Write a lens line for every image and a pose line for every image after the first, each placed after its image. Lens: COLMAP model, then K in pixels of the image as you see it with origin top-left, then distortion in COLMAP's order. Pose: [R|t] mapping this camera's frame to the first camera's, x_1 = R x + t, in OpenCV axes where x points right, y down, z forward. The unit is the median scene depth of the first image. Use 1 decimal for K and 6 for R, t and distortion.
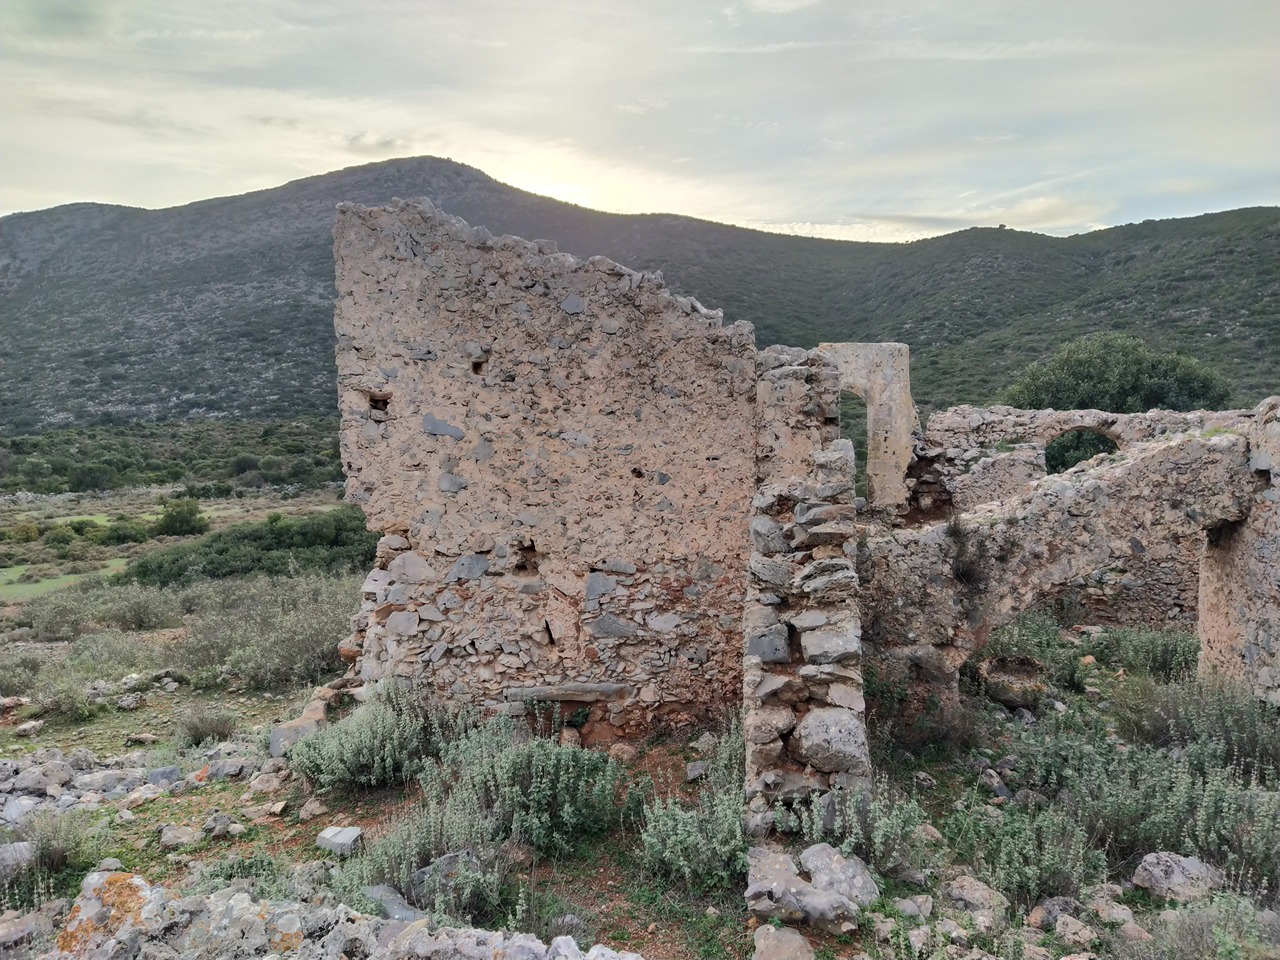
lens RADIAL K [[961.6, 0, 646.9], [0, 961.6, 478.1], [0, 0, 1]] dist [0.120370, -0.165704]
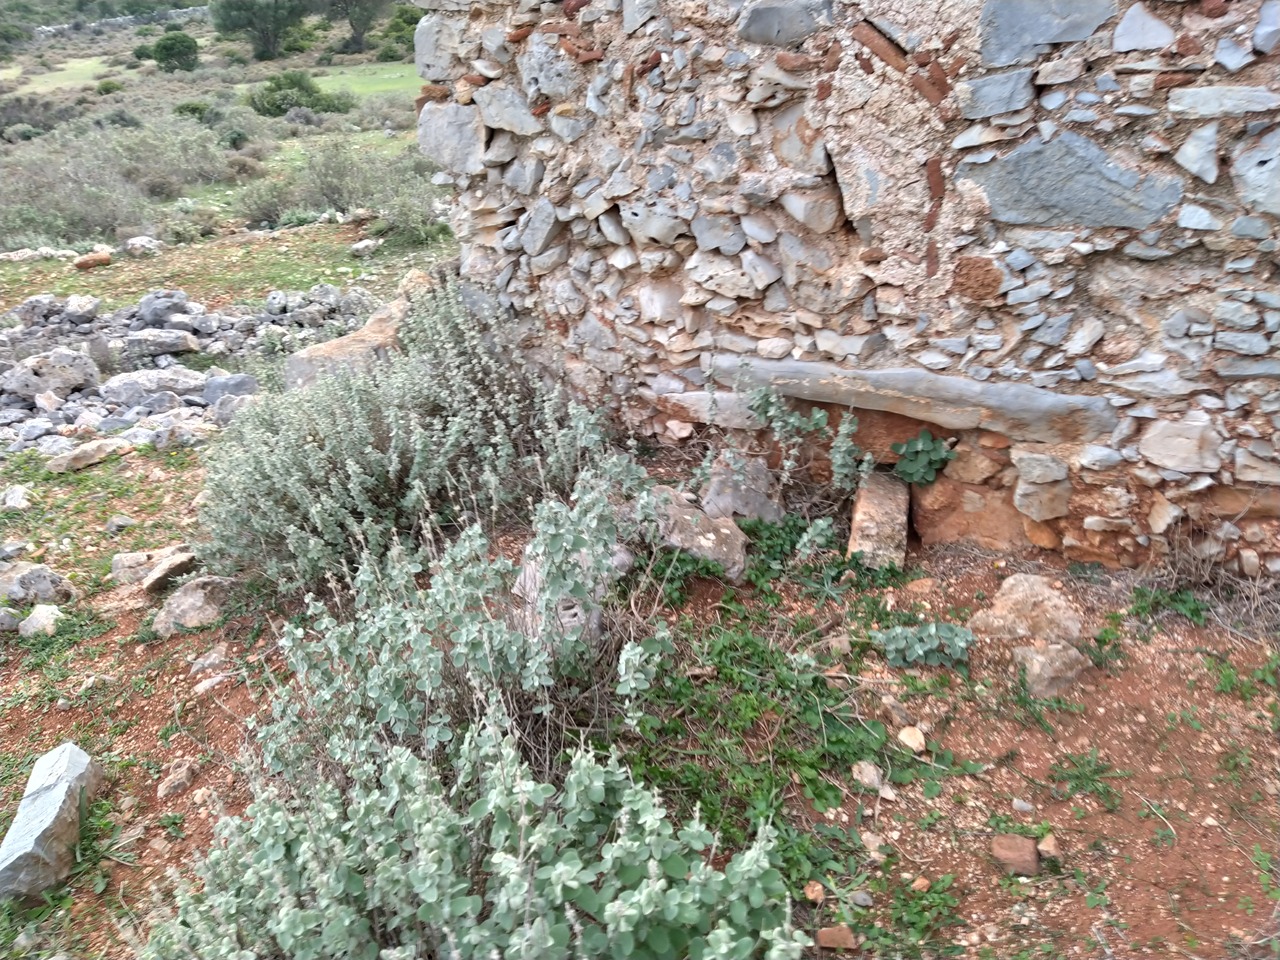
lens RADIAL K [[961.6, 0, 646.9], [0, 961.6, 478.1], [0, 0, 1]] dist [0.120370, -0.165704]
pose [[0.889126, 0.184410, -0.418865, -0.013192], [0.030366, 0.889439, 0.456043, 0.100083], [0.456654, -0.418199, 0.785224, 0.703156]]
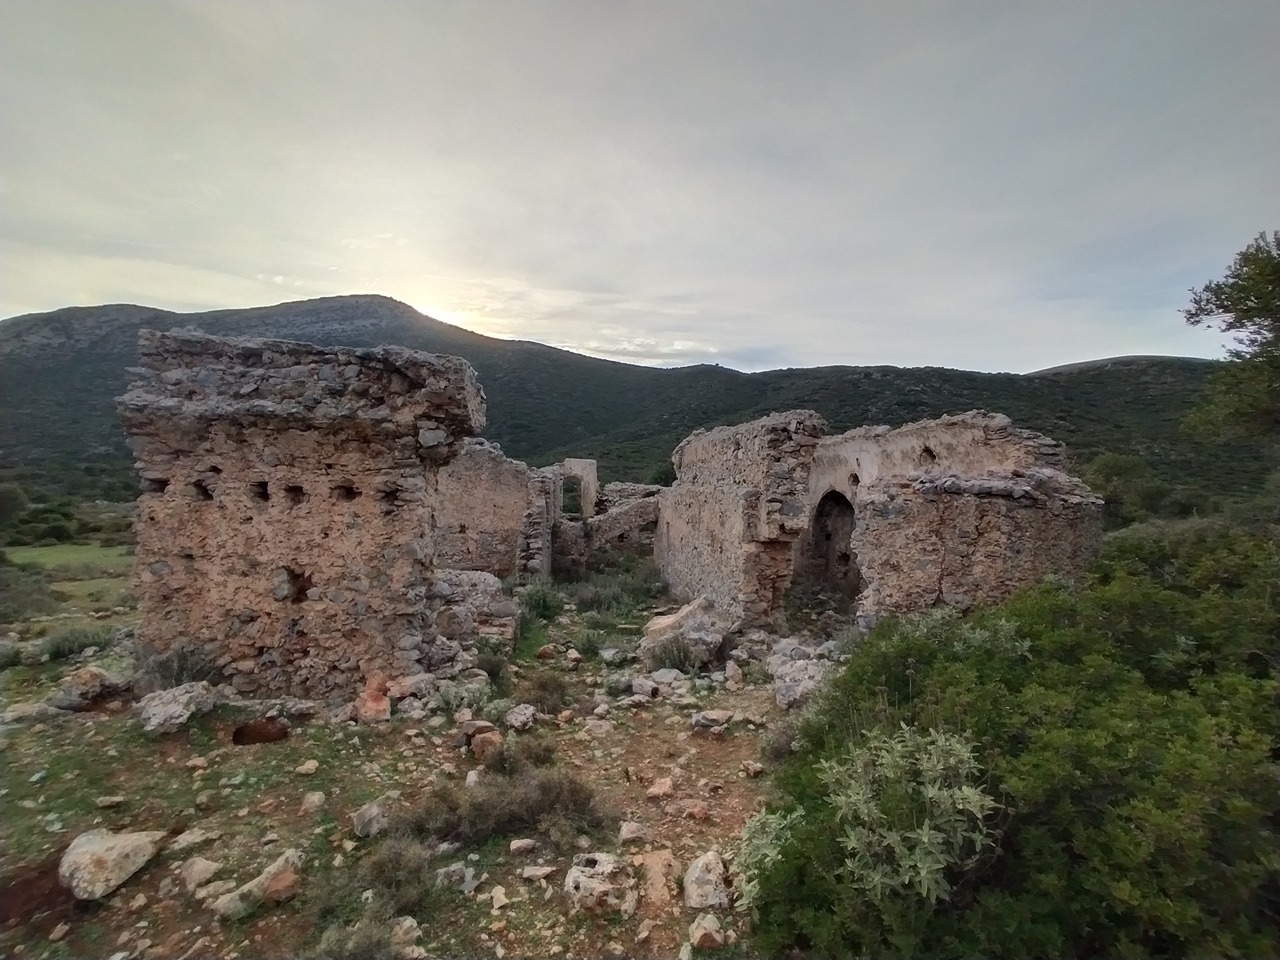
lens RADIAL K [[582.3, 0, 646.7], [0, 582.3, 477.3], [0, 0, 1]] dist [-0.009597, 0.000862]
pose [[0.974167, 0.030310, 0.223786, 0.055619], [-0.021195, 0.998849, -0.043025, -0.032061], [-0.224832, 0.037170, 0.973688, -1.322421]]
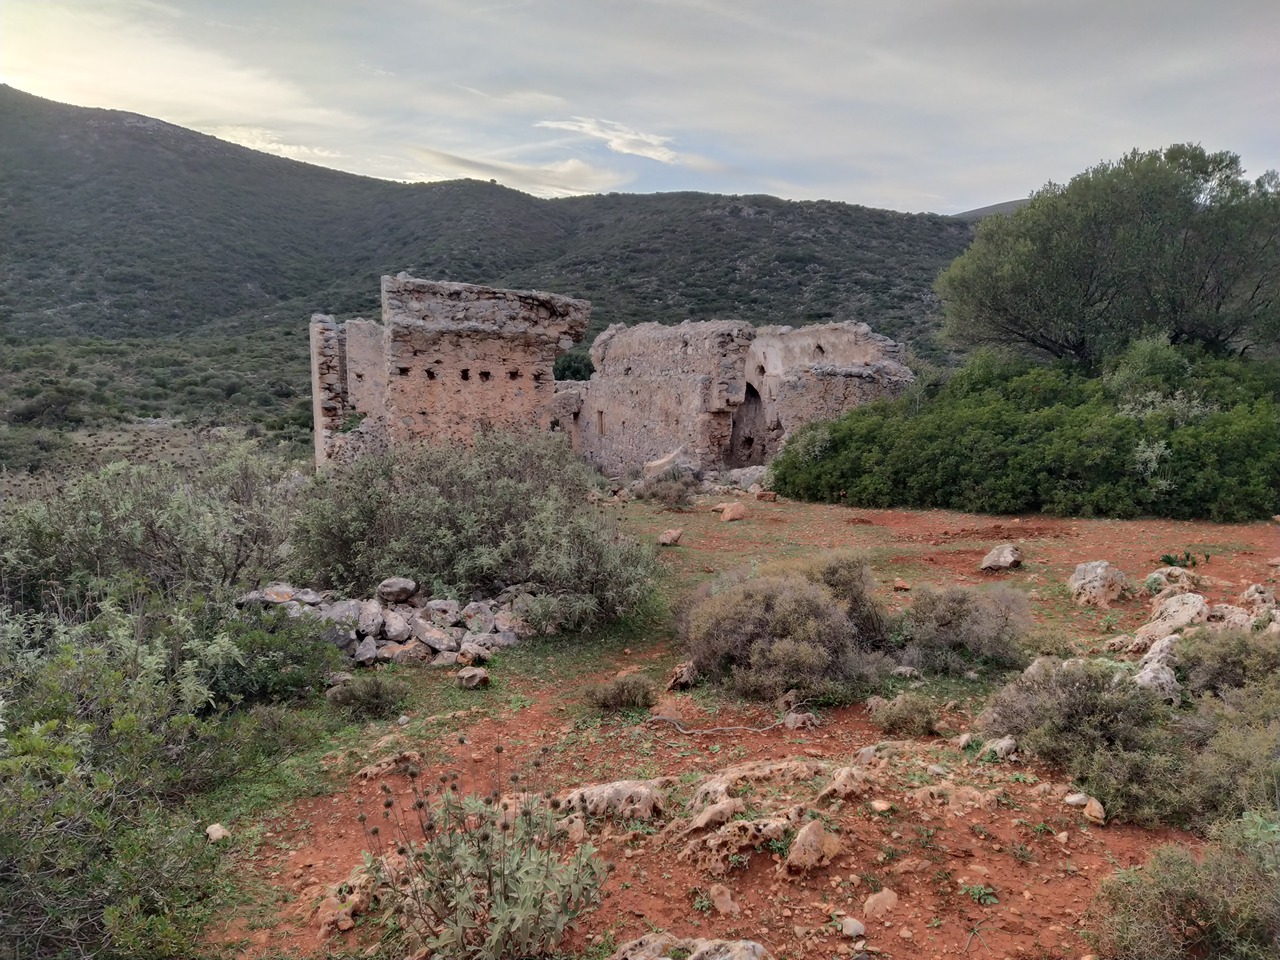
lens RADIAL K [[967.9, 0, 640.0], [0, 967.9, 480.0], [0, 0, 1]] dist [0.127625, -0.163121]
pose [[0.879164, -0.024931, 0.475866, -1.156717], [-0.004946, 0.998099, 0.061430, 0.082044], [-0.476493, -0.056361, 0.877370, -2.830235]]
